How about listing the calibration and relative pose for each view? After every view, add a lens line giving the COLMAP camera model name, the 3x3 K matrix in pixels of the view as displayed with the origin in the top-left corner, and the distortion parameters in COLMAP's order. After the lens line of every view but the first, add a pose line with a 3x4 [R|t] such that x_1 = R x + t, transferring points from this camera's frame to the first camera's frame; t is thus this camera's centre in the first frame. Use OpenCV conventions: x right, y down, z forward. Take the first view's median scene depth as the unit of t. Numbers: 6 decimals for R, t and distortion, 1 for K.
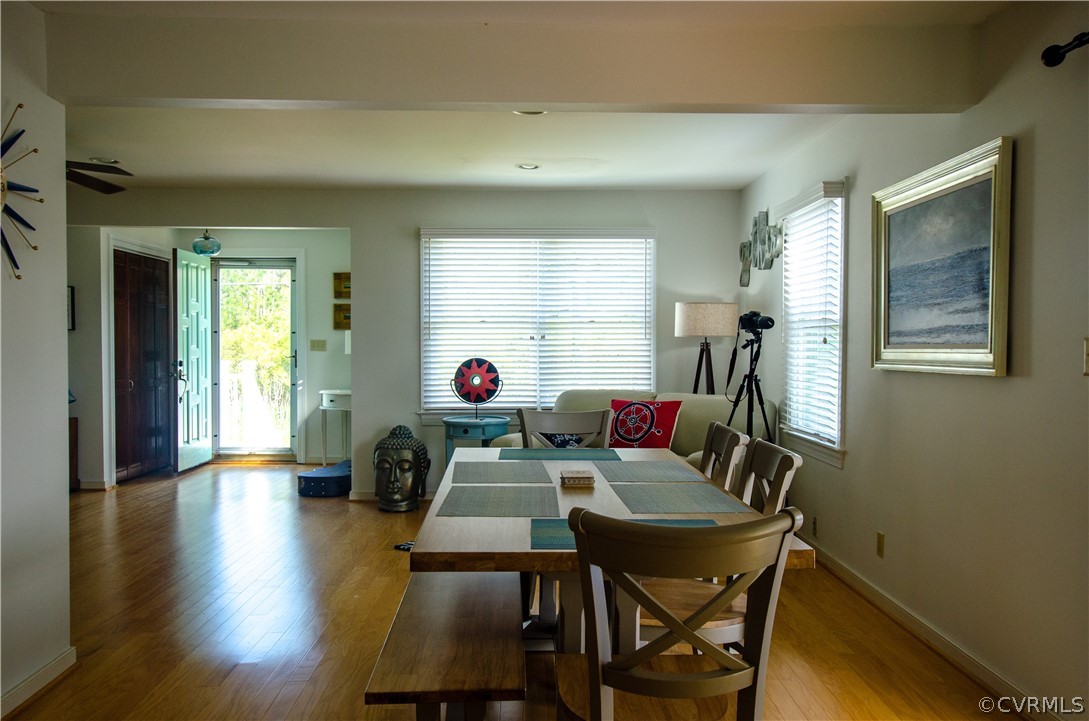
lens RADIAL K [[882.4, 0, 544.8], [0, 882.4, 359.2], [0, 0, 1]] dist [0.042729, 0.002449]
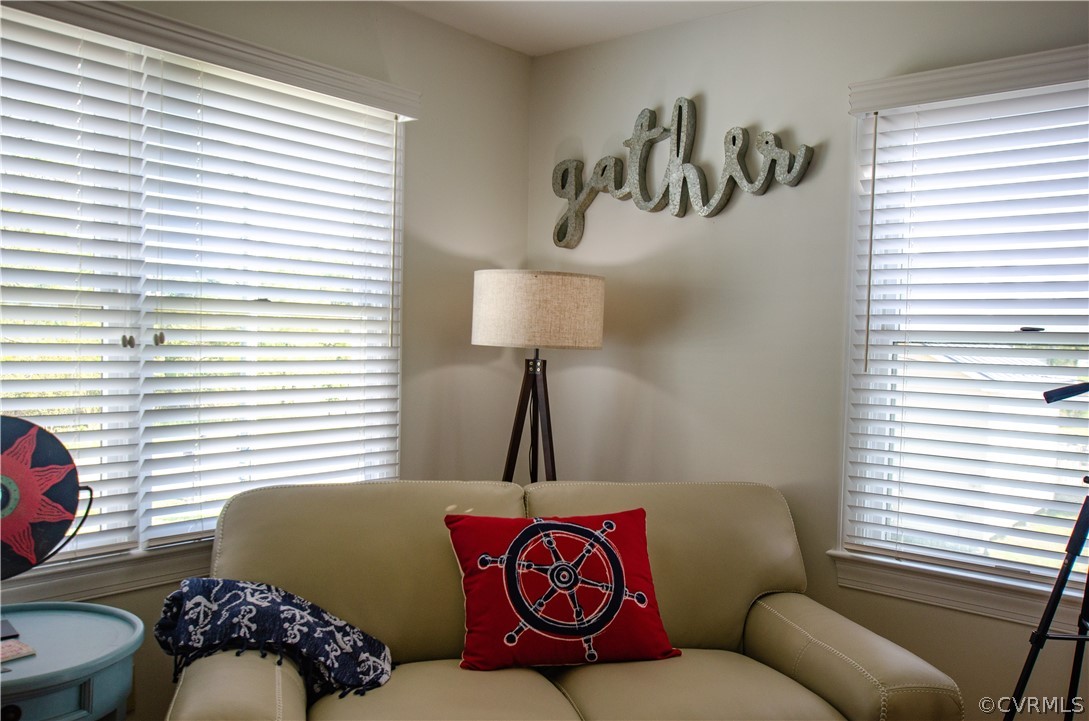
lens RADIAL K [[921.7, 0, 541.1], [0, 921.7, 360.7], [0, 0, 1]] dist [0.018479, 0.030333]
pose [[0.659648, -0.001748, 0.751572, -0.183351], [-0.013994, 0.999795, 0.014608, -0.025264], [-0.751444, -0.020153, 0.659489, 0.679807]]
